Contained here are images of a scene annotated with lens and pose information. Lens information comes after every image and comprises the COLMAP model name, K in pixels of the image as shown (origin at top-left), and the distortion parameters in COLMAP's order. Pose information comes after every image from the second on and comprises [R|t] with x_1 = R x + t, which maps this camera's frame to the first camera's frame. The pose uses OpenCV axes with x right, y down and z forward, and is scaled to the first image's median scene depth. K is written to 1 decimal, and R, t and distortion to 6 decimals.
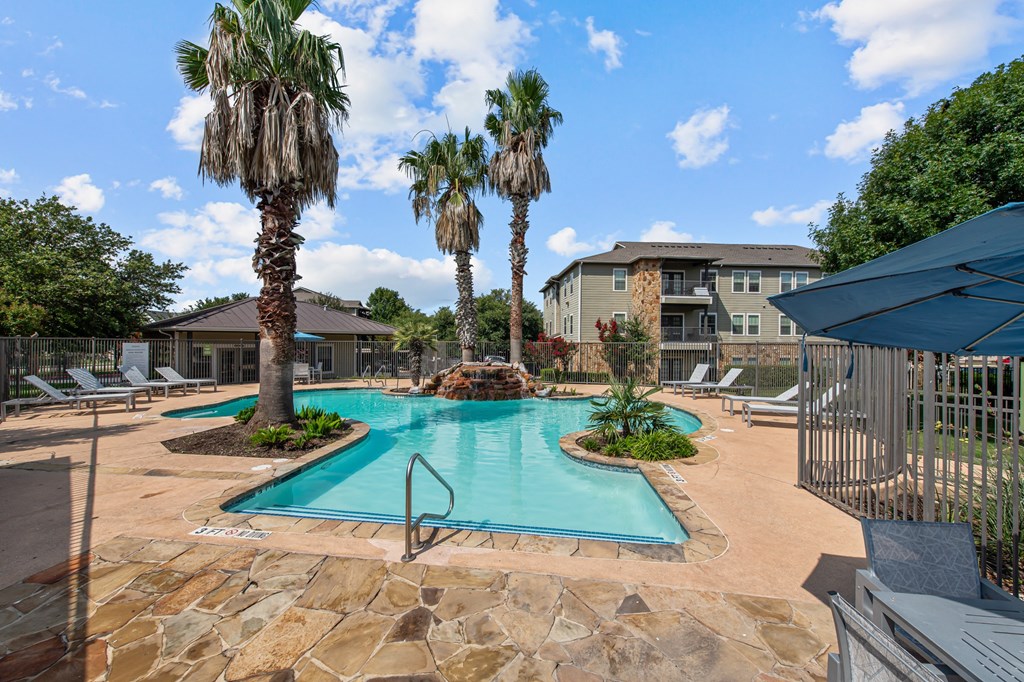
lens RADIAL K [[404.0, 0, 510.4], [0, 404.0, 338.6], [0, 0, 1]] dist [0.023727, -0.019532]
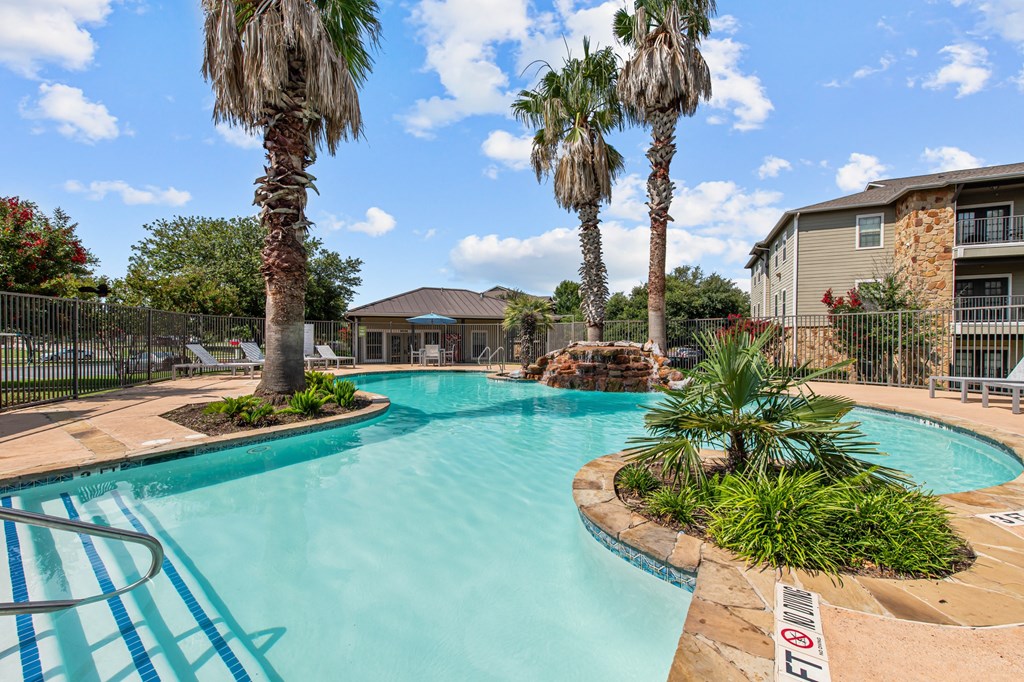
lens RADIAL K [[399.5, 0, 512.0], [0, 399.5, 341.0], [0, 0, 1]] dist [0.006211, -0.000238]
pose [[0.877086, -0.001236, -0.480331, 0.130066], [0.006528, 0.999935, 0.009346, 0.045627], [0.480288, -0.011333, 0.877037, 0.243848]]
